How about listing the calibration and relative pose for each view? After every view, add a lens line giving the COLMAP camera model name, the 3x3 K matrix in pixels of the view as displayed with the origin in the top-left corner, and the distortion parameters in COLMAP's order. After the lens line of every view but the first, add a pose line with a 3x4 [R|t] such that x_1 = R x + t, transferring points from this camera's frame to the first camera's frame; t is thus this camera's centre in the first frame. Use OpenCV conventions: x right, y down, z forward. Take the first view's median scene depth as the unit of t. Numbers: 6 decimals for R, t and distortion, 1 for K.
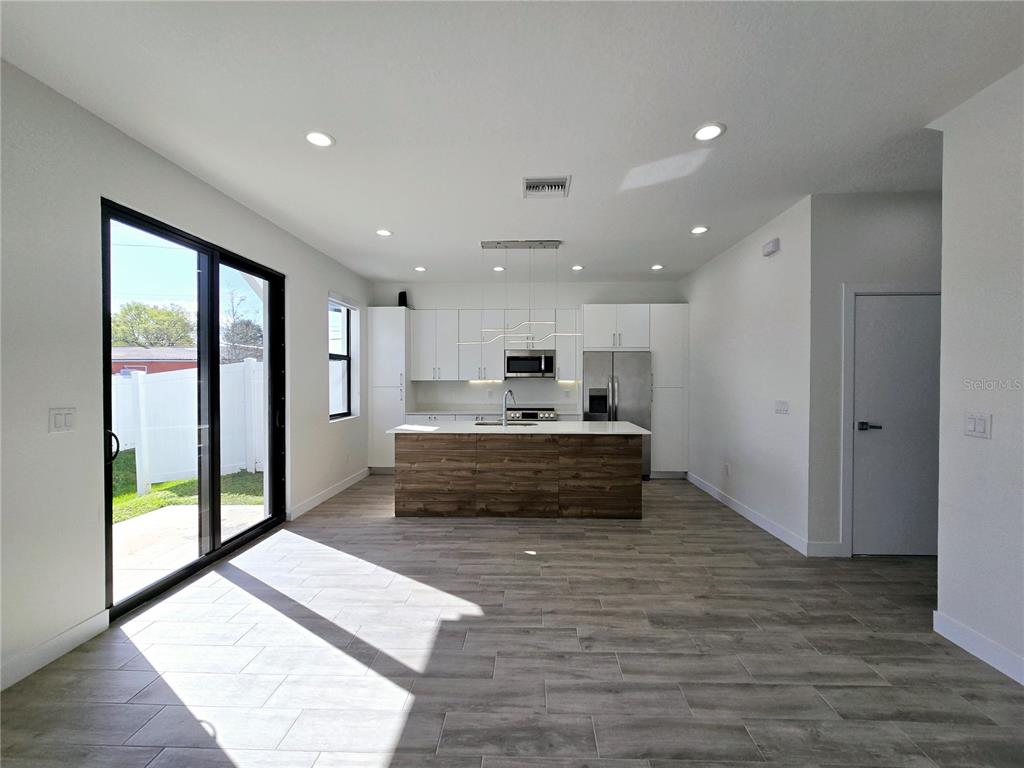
lens RADIAL K [[419.1, 0, 513.0], [0, 419.1, 384.1], [0, 0, 1]] dist [-0.007193, 0.000788]
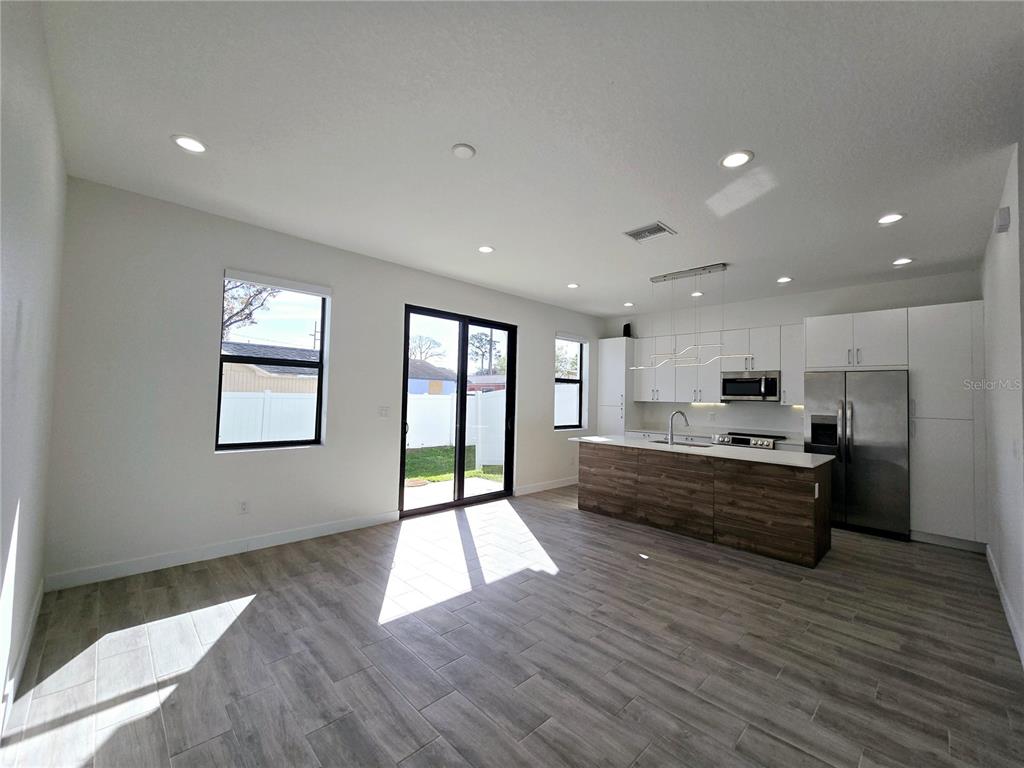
lens RADIAL K [[419.1, 0, 520.6], [0, 419.1, 383.3], [0, 0, 1]] dist [-0.007193, 0.000788]
pose [[0.726313, -0.005123, -0.687346, 0.472576], [-0.033410, 0.998527, -0.042747, 0.002912], [0.686552, 0.054012, 0.725072, -0.042489]]
